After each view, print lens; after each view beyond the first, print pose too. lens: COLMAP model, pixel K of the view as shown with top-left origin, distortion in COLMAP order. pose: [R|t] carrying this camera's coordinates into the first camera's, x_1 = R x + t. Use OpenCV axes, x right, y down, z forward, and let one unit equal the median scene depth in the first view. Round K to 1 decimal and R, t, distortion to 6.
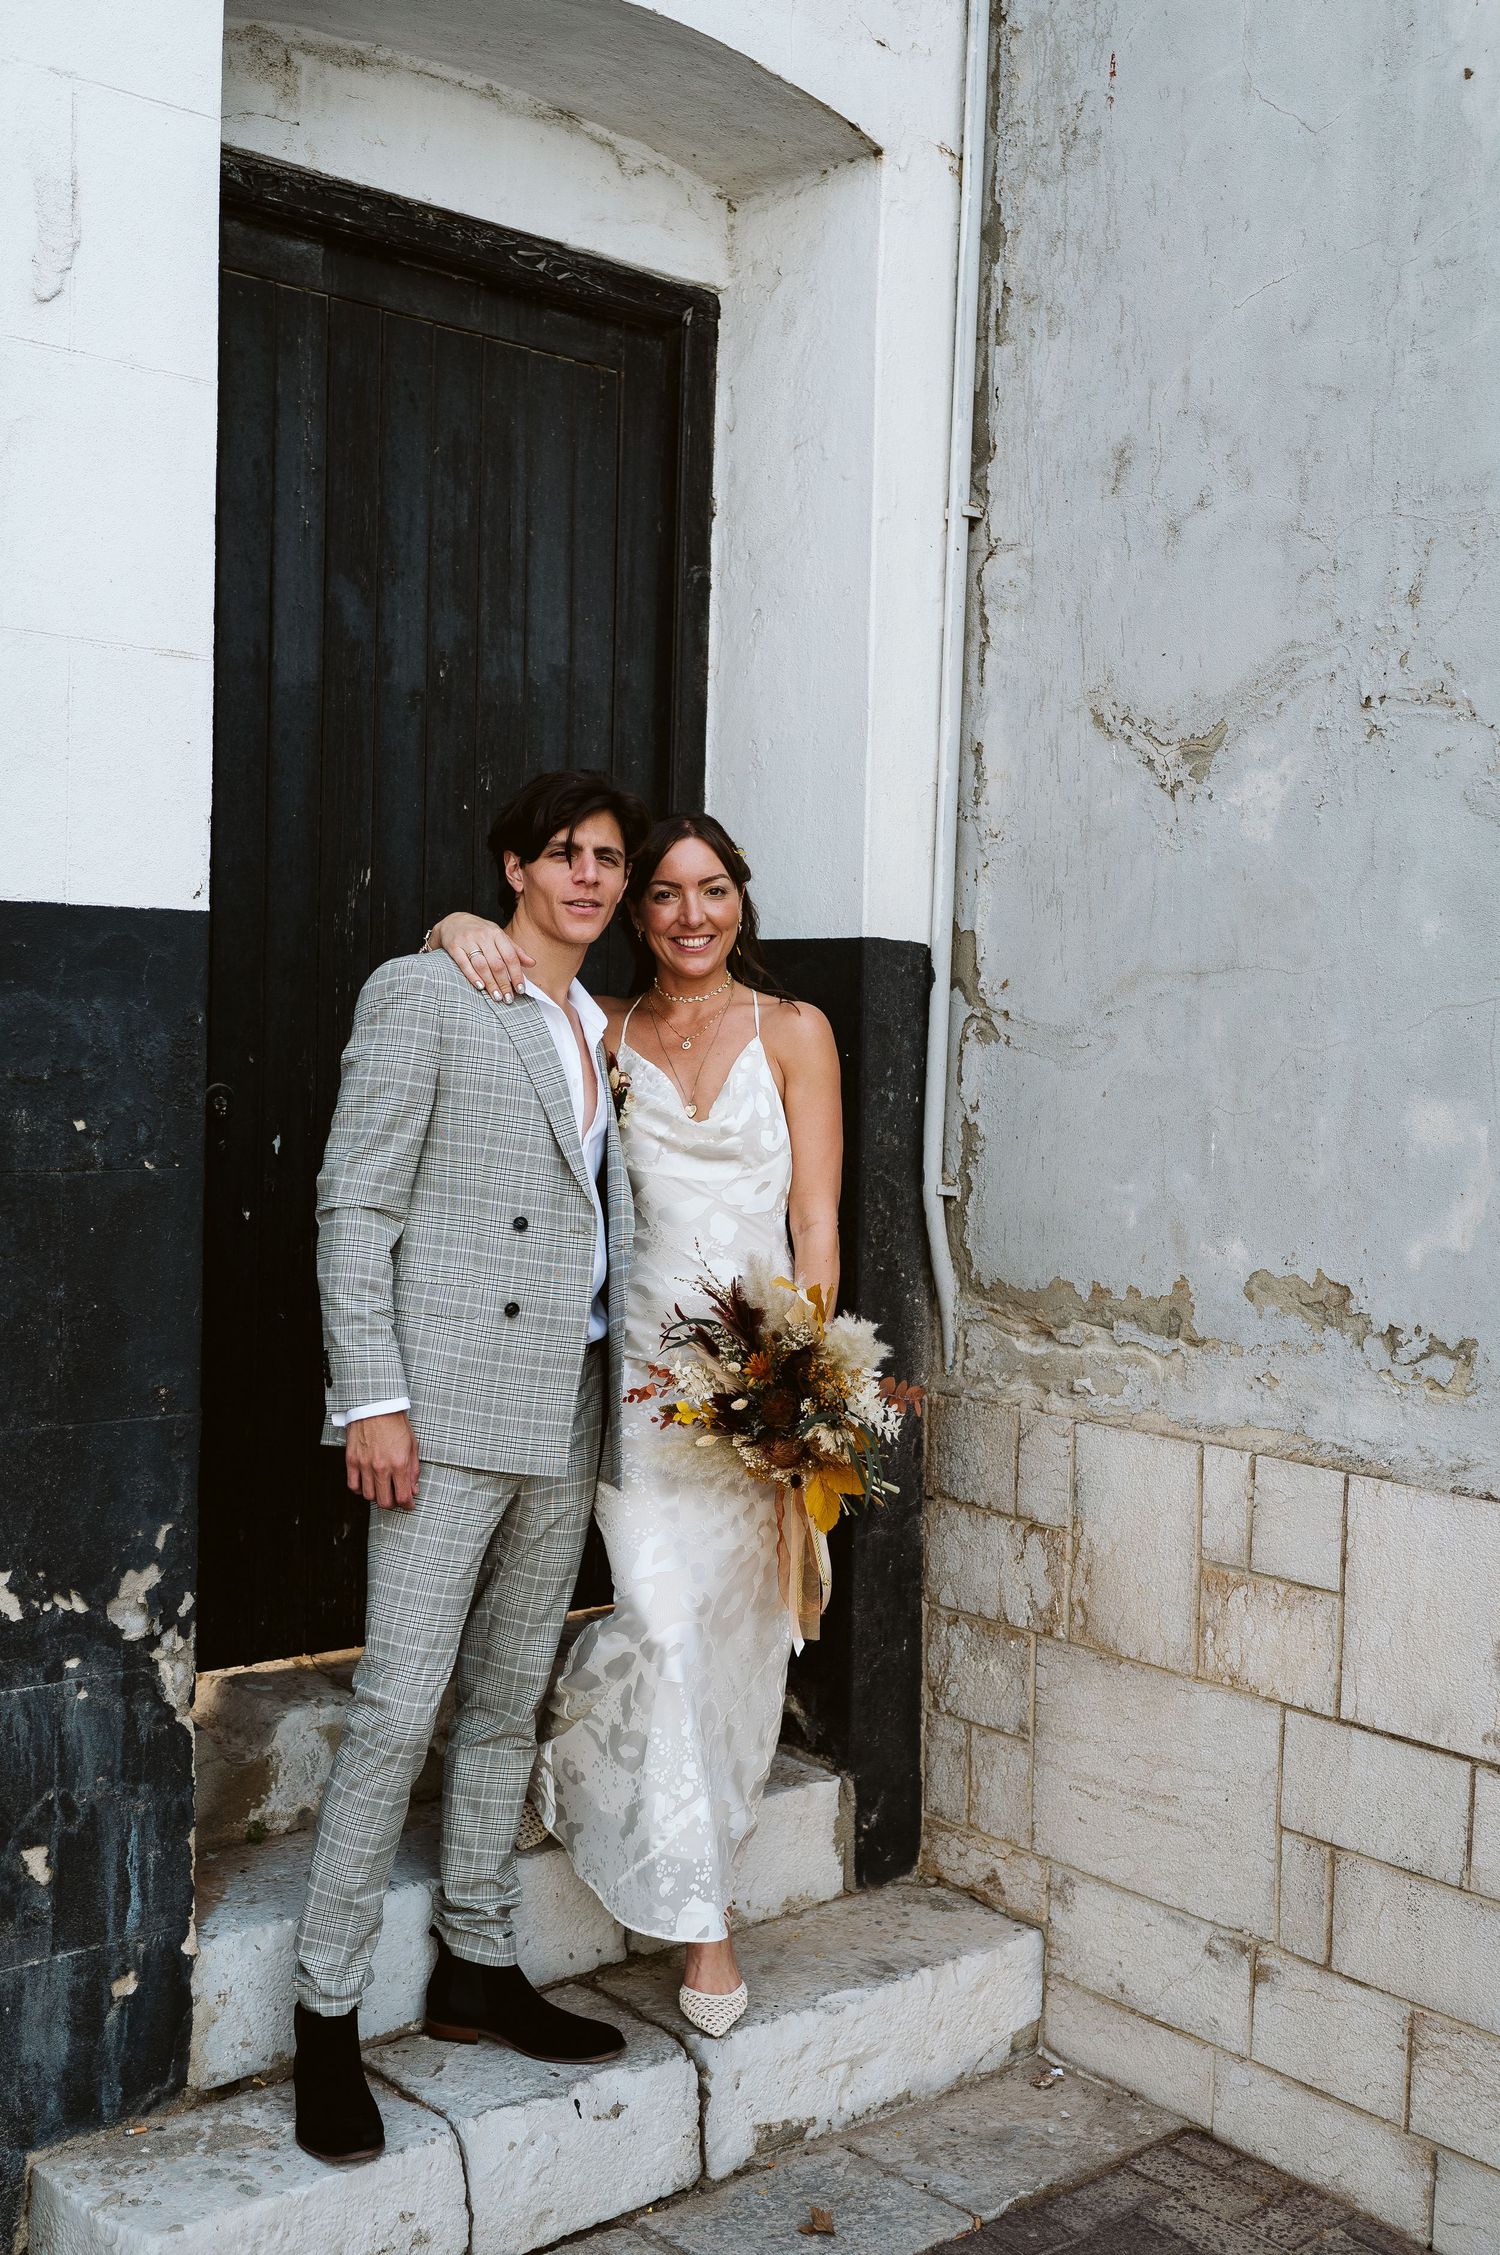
lens RADIAL K [[2370.5, 0, 691.8], [0, 2370.5, 1123.5], [0, 0, 1]] dist [-0.009193, 0.015108]
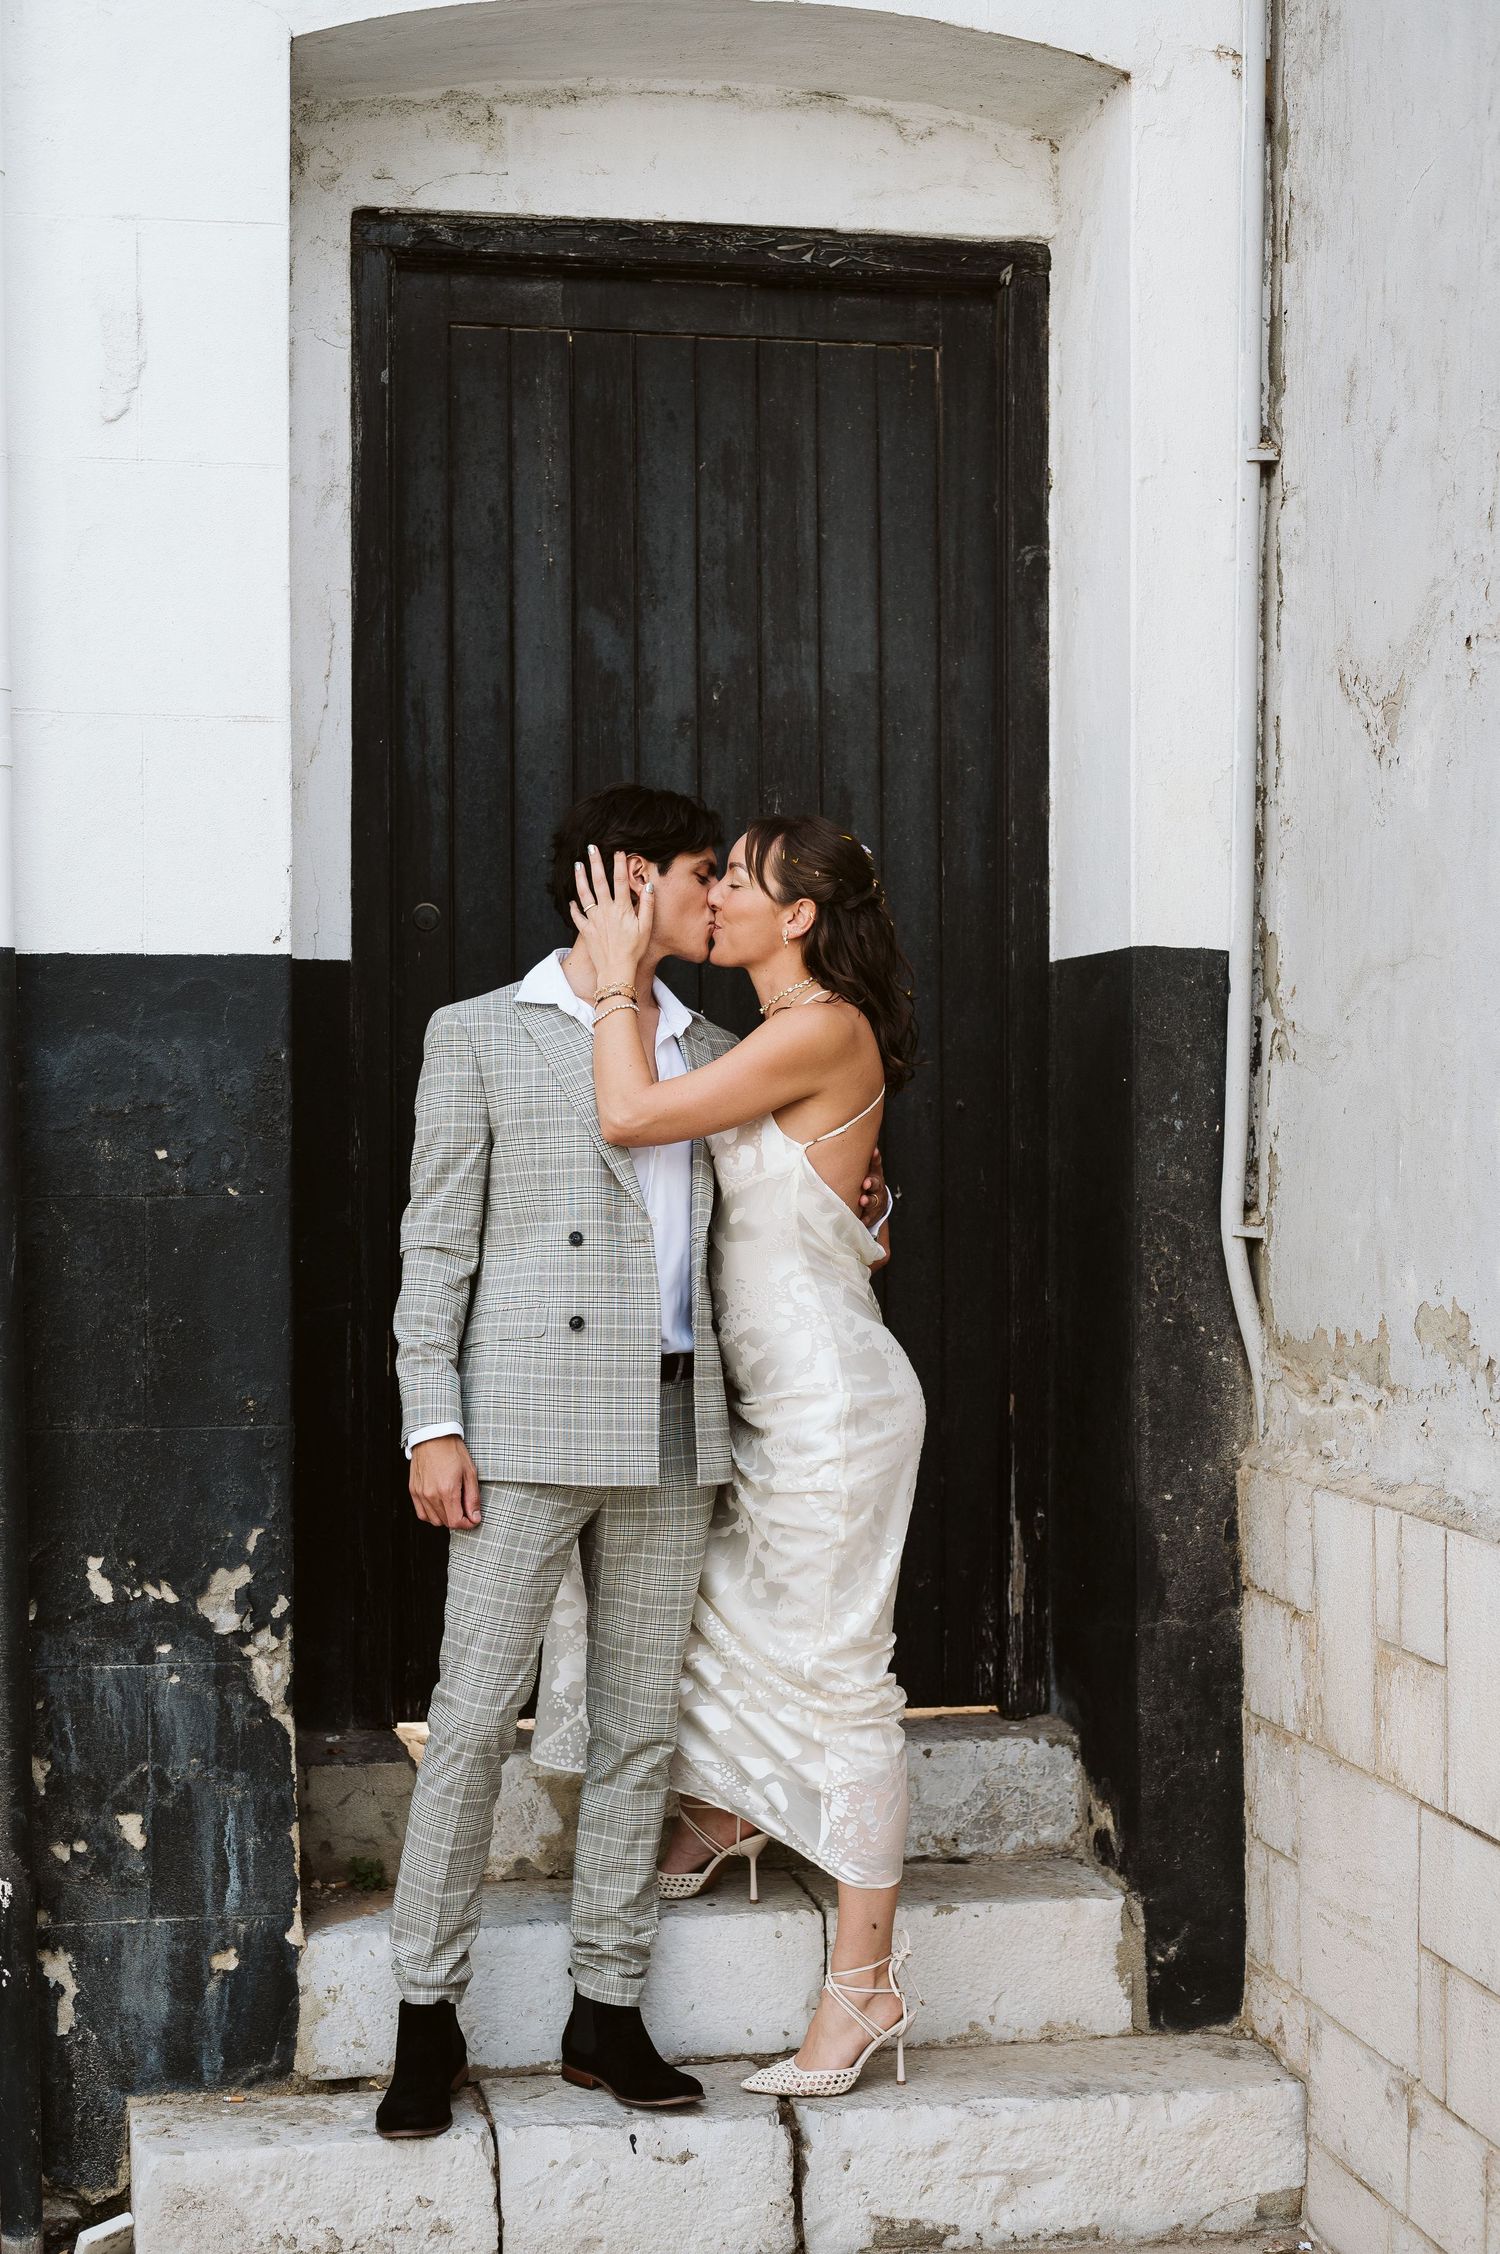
lens RADIAL K [[3477.0, 0, 748.7], [0, 3477.0, 1162.1], [0, 0, 1]] dist [-0.007750, -0.003619]
pose [[0.870228, -0.026528, -0.491934, 0.637686], [0.006763, 0.999098, -0.041913, 0.060931], [0.492602, 0.033147, 0.869623, -0.221288]]
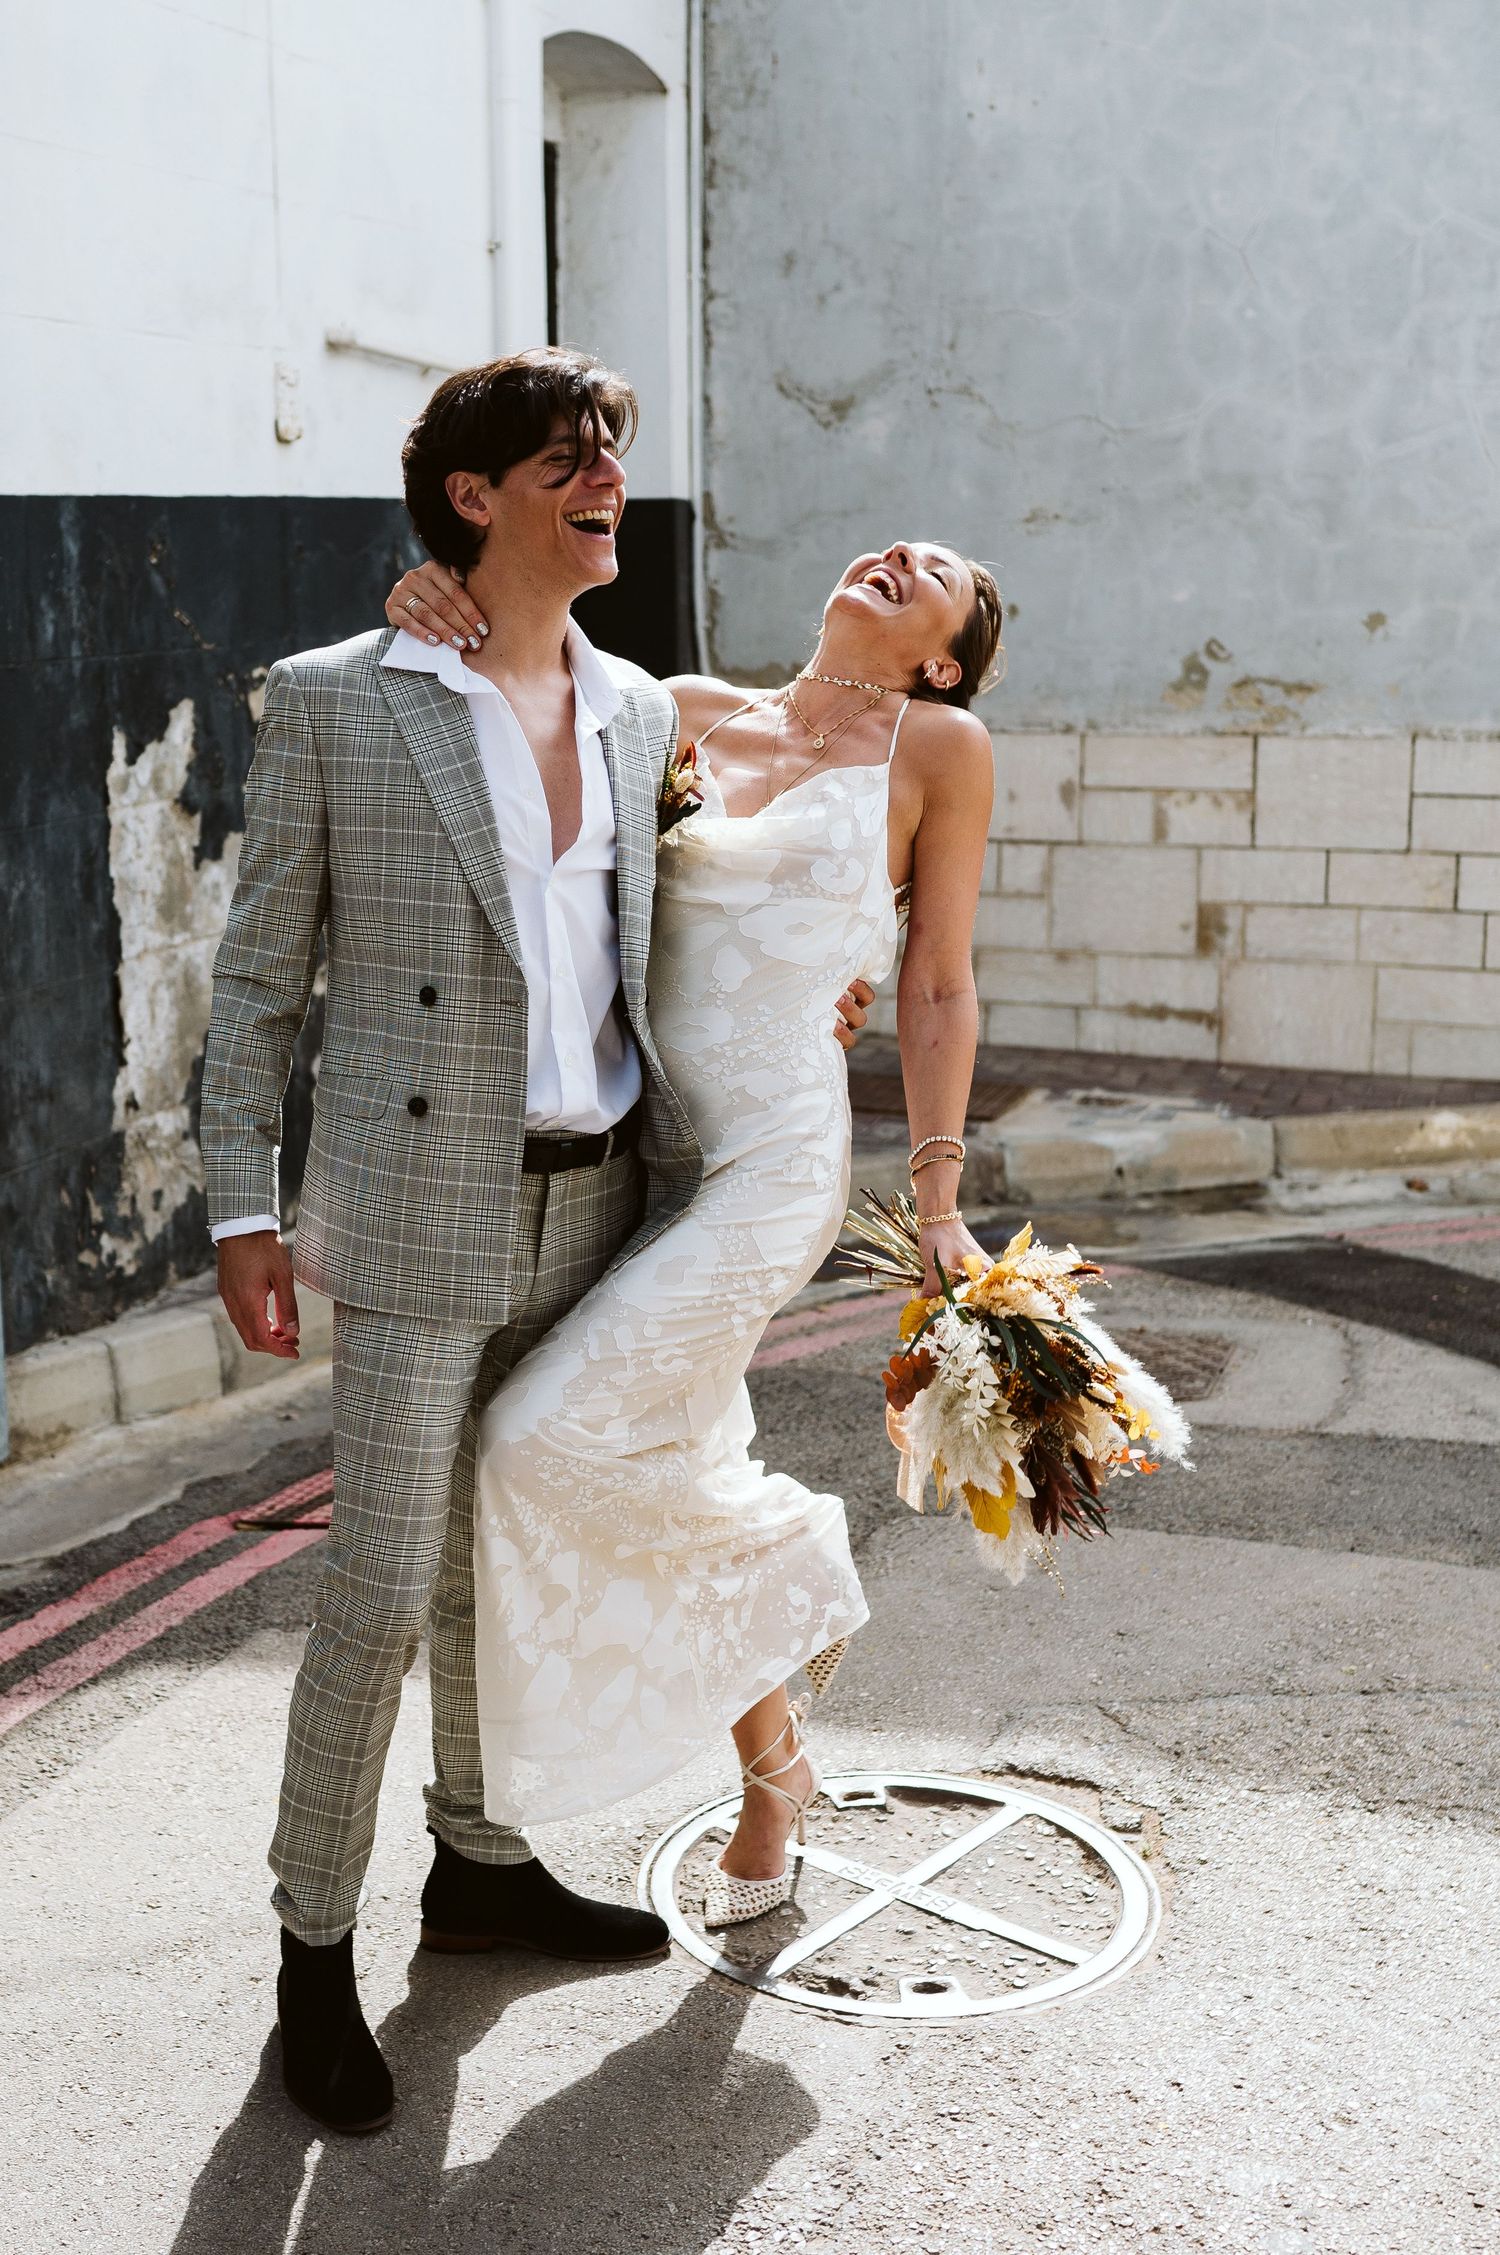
lens RADIAL K [[3011.6, 0, 654.3], [0, 3011.6, 1207.2], [0, 0, 1]] dist [-0.035063, 0.019068]
pose [[0.862107, -0.138282, 0.487493, -1.376118], [0.047144, 0.979759, 0.194548, 0.015707], [-0.504528, -0.144739, 0.851177, -1.355900]]
